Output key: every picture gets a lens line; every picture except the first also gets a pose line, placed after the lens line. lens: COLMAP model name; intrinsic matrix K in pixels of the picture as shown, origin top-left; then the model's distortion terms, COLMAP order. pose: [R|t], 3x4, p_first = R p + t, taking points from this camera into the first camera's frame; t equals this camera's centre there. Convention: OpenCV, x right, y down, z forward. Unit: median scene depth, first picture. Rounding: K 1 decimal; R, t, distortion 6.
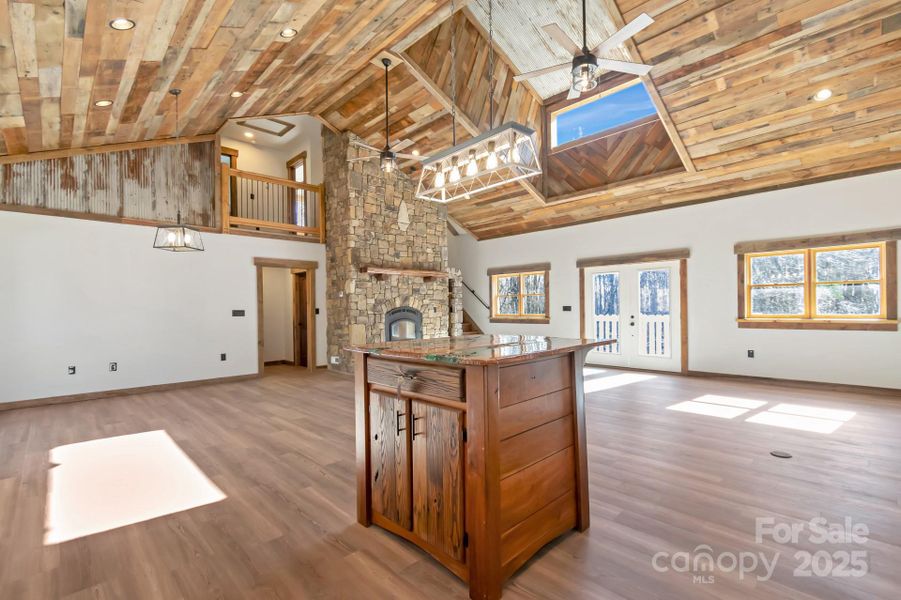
lens RADIAL K [[409.0, 0, 450.5], [0, 409.0, 300.0], [0, 0, 1]] dist [0.000403, -0.000837]
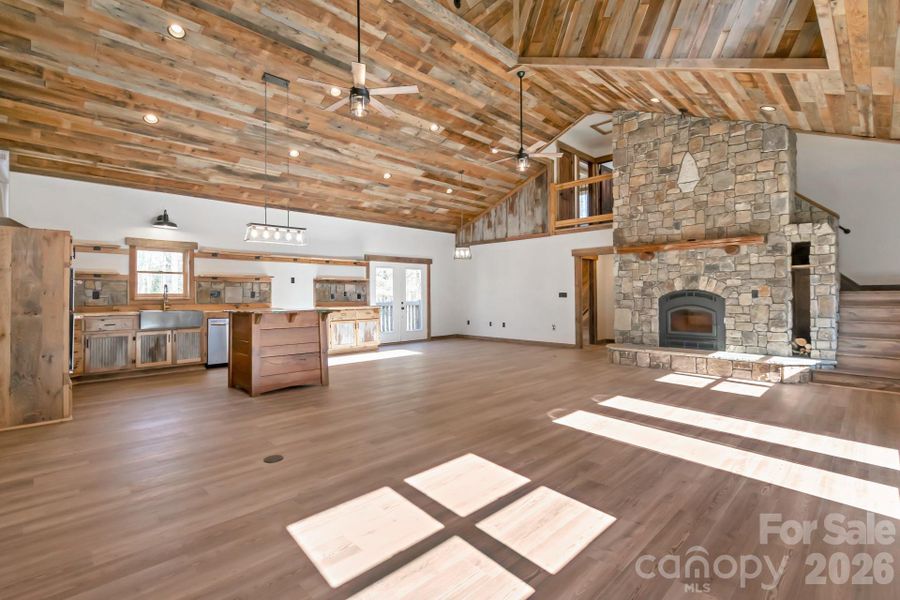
lens RADIAL K [[424.5, 0, 450.0], [0, 424.5, 300.0], [0, 0, 1]] dist [0.001695, 0.000138]
pose [[-0.001059, 0.025478, -0.999675, 0.739692], [0.025325, 0.999355, 0.025443, 0.004196], [0.999679, -0.025290, -0.001703, 0.573634]]
